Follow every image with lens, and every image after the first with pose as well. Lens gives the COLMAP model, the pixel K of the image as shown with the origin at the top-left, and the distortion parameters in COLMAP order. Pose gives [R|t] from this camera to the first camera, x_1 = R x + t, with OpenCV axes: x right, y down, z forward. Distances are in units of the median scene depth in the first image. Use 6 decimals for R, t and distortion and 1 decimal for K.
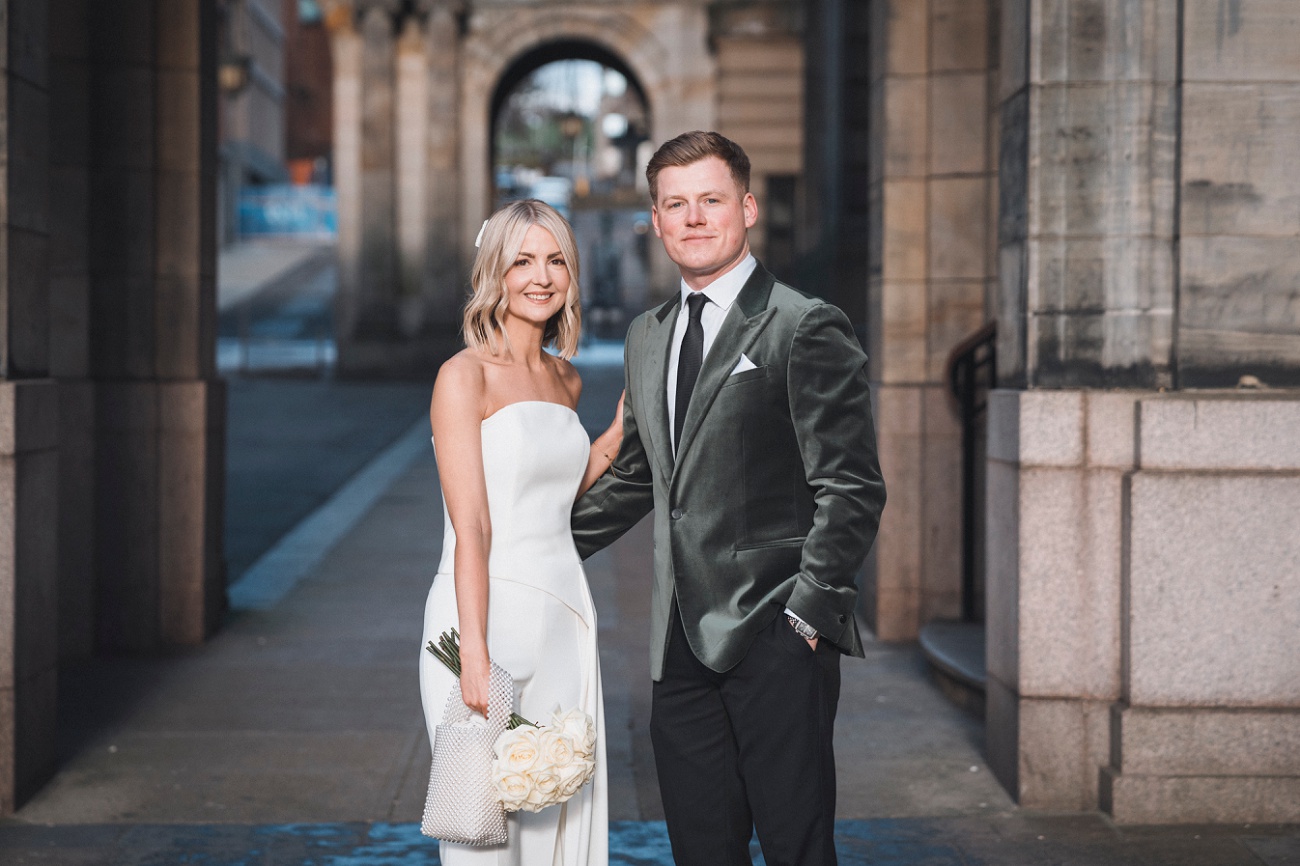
lens RADIAL K [[2519.3, 0, 650.0], [0, 2519.3, 433.0], [0, 0, 1]] dist [0.250988, -1.618349]
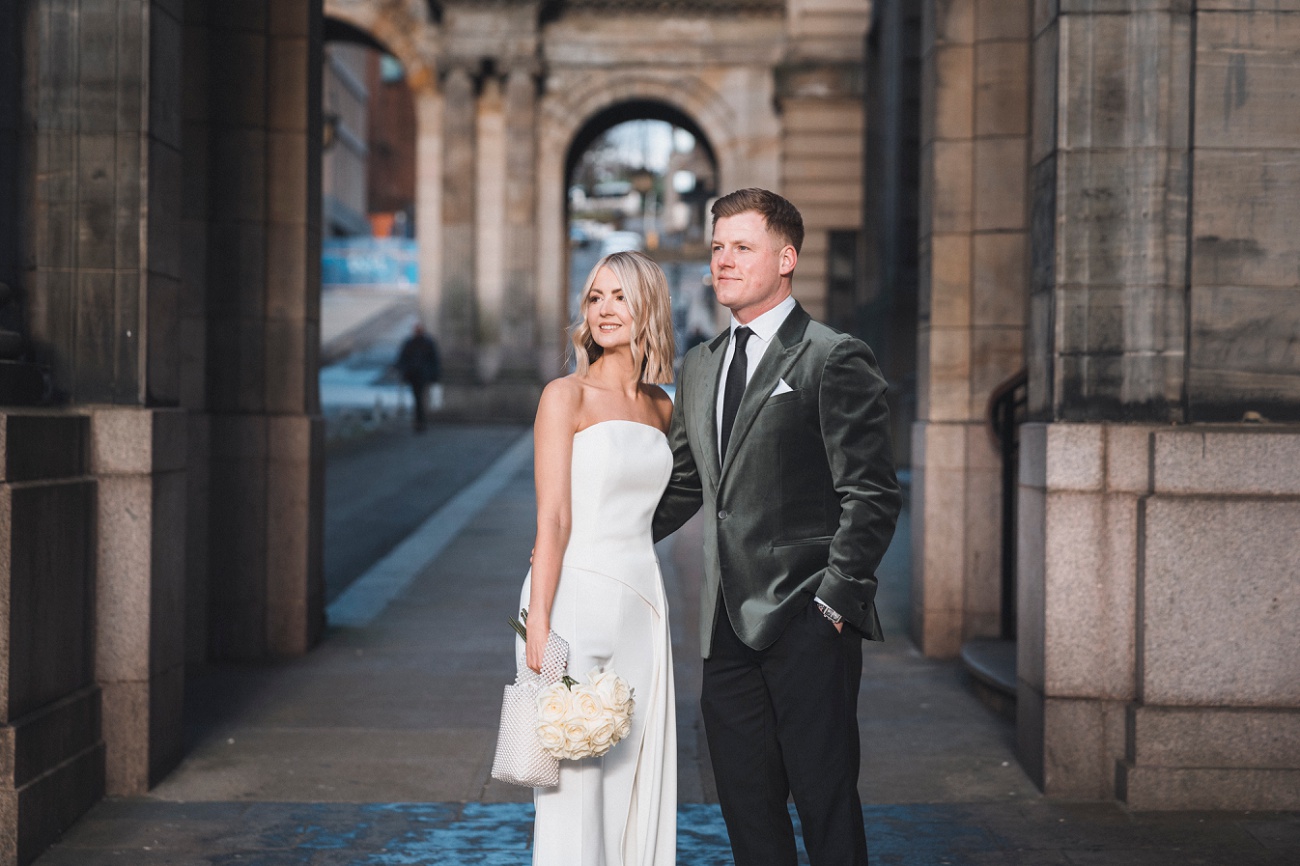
lens RADIAL K [[2519.3, 0, 650.0], [0, 2519.3, 433.0], [0, 0, 1]] dist [0.250988, -1.618349]
pose [[0.999632, 0.007719, -0.025997, -0.000026], [-0.008272, 0.999741, -0.021215, 0.012875], [0.025826, 0.021423, 0.999437, -0.122395]]
